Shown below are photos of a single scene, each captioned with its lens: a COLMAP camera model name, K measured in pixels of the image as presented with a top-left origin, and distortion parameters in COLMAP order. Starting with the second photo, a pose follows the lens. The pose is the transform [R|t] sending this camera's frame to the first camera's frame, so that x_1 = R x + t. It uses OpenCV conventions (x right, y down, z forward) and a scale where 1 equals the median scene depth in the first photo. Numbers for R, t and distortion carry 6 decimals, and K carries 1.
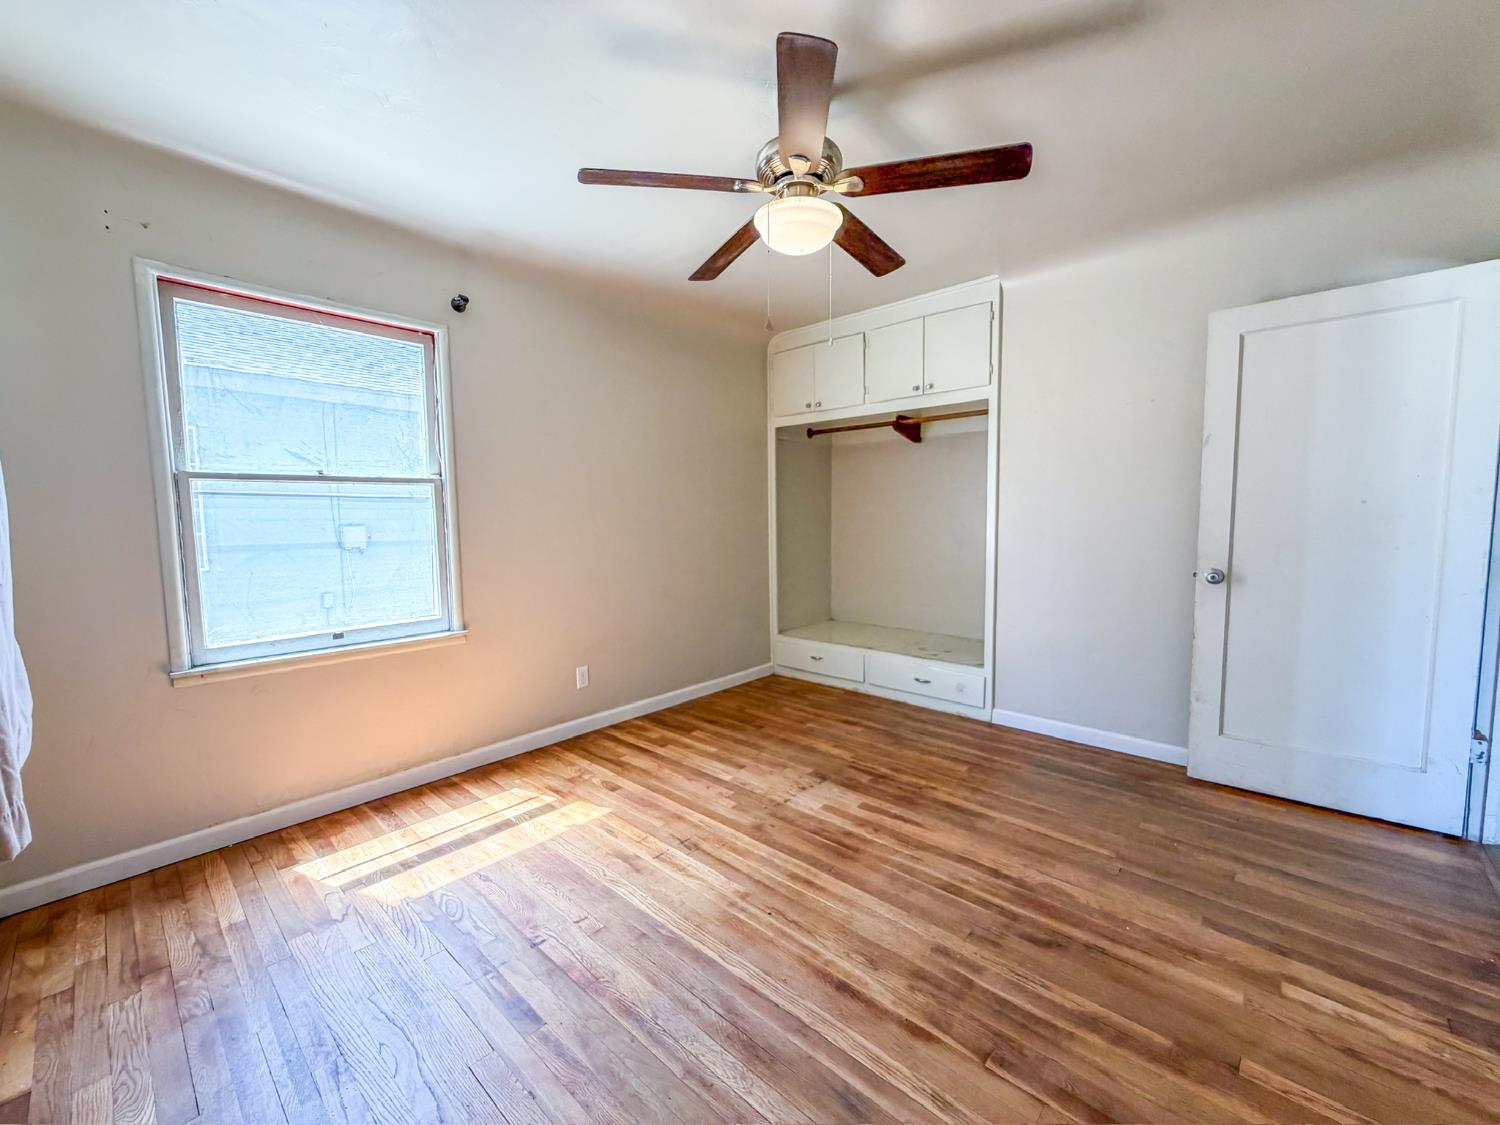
lens RADIAL K [[598.3, 0, 748.7], [0, 598.3, 560.4], [0, 0, 1]] dist [-0.001665, 0.000722]
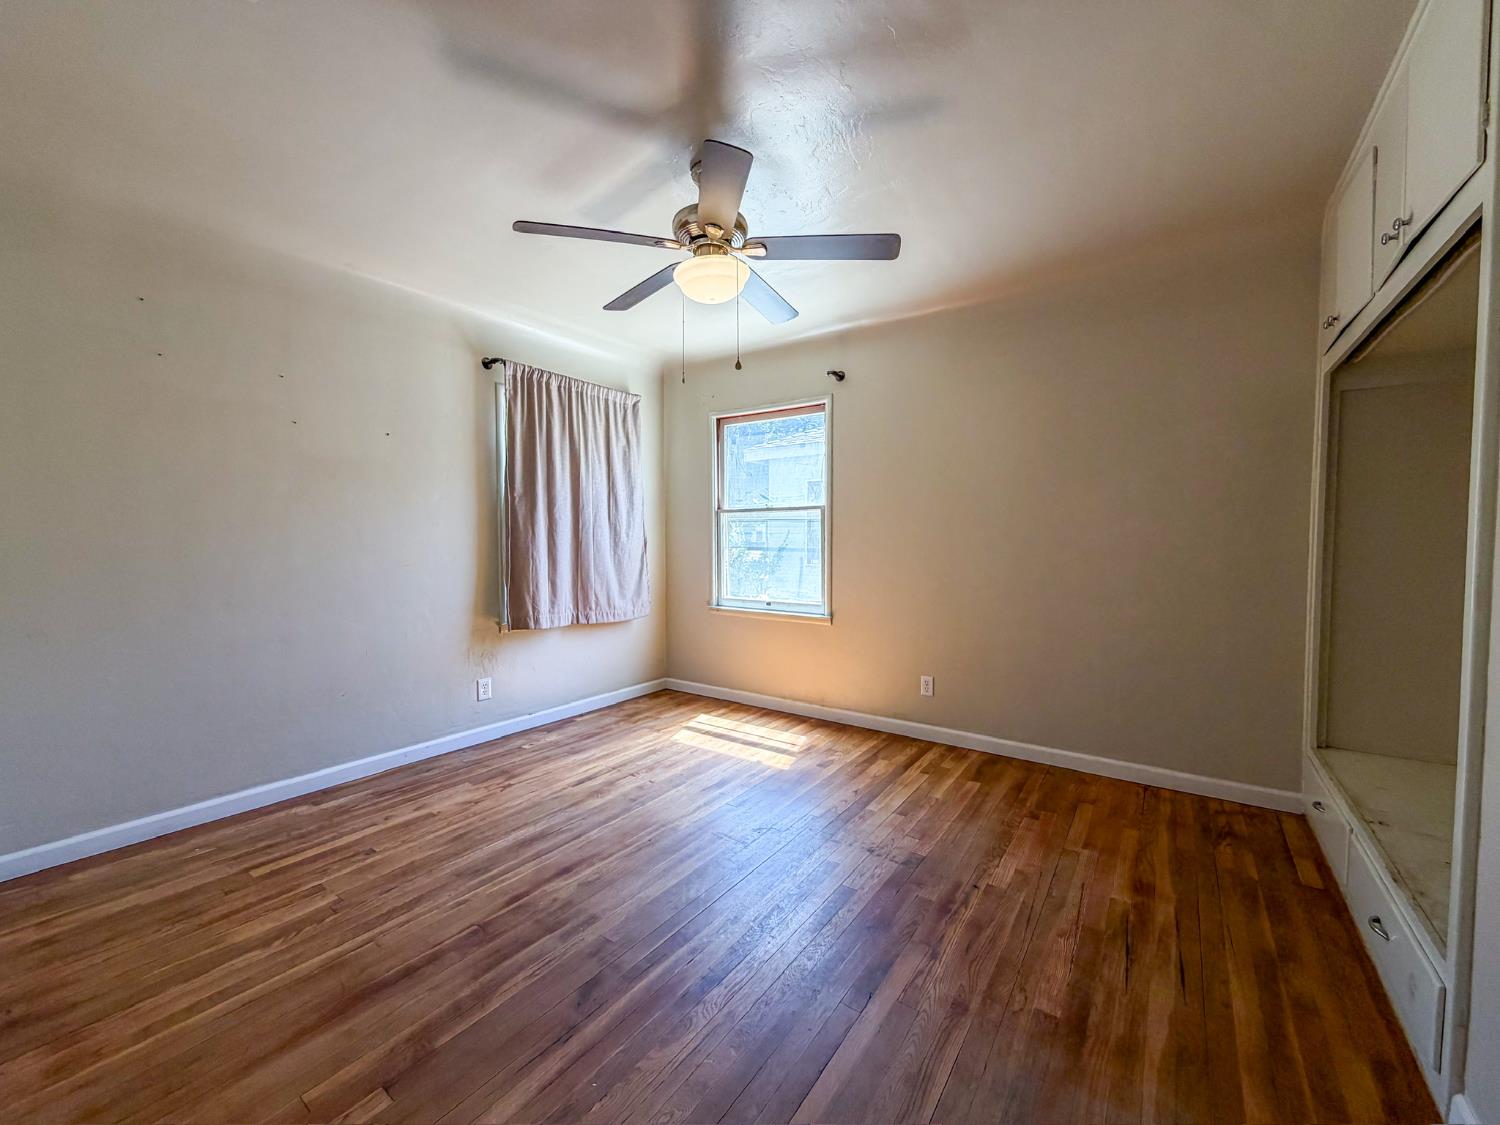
lens RADIAL K [[598.3, 0, 754.3], [0, 598.3, 563.1], [0, 0, 1]] dist [-0.001665, 0.000722]
pose [[0.124279, 0.054845, -0.990730, 0.971544], [-0.076161, 0.996053, 0.045586, -0.059715], [0.989320, 0.069790, 0.127965, 0.753149]]
